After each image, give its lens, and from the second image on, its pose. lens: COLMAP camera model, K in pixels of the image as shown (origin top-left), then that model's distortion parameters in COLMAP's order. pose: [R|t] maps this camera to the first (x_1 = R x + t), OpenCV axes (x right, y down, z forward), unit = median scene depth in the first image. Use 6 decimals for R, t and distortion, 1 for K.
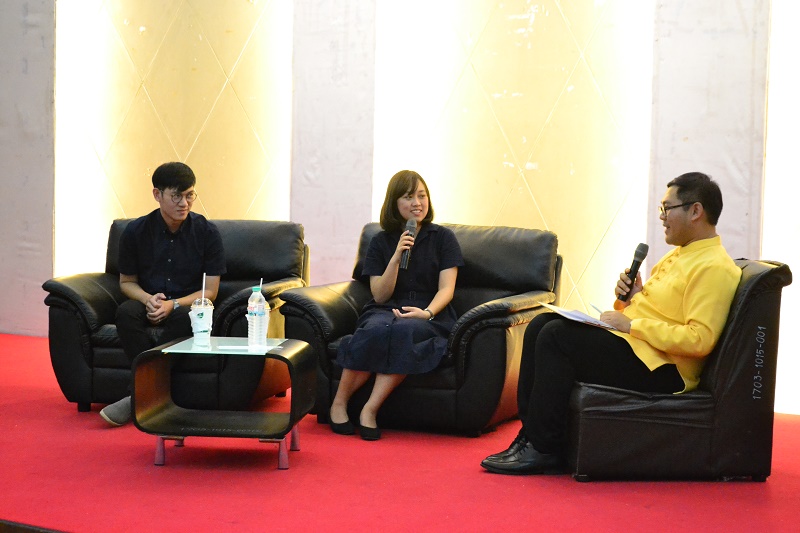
lens RADIAL K [[1299.7, 0, 397.7], [0, 1299.7, 266.6], [0, 0, 1]] dist [-0.013553, 0.000000]
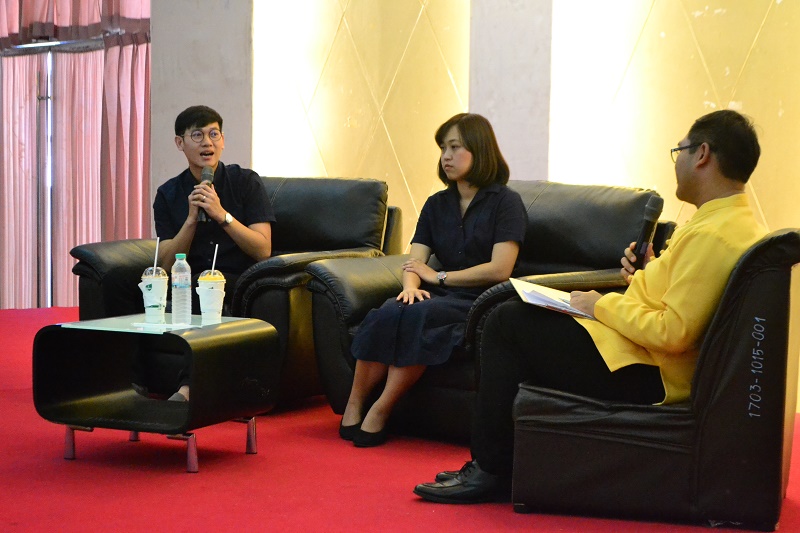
lens RADIAL K [[1644.2, 0, 401.3], [0, 1644.2, 264.2], [0, 0, 1]] dist [0.031748, 0.000000]
pose [[0.927174, 0.017758, -0.374210, 0.349088], [-0.013855, 0.999818, 0.013119, 0.005411], [0.374374, -0.006979, 0.927251, 0.054805]]
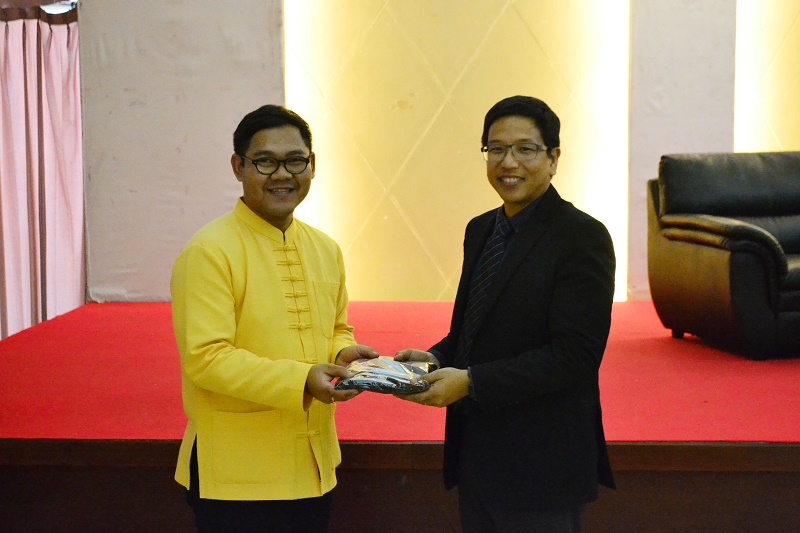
lens RADIAL K [[1450.4, 0, 417.5], [0, 1450.4, 260.0], [0, 0, 1]] dist [-0.020449, 0.000000]
pose [[0.900635, -0.067860, 0.429245, -0.905574], [0.050076, 0.997359, 0.052605, -0.028566], [-0.431681, -0.025883, 0.901655, 0.158514]]
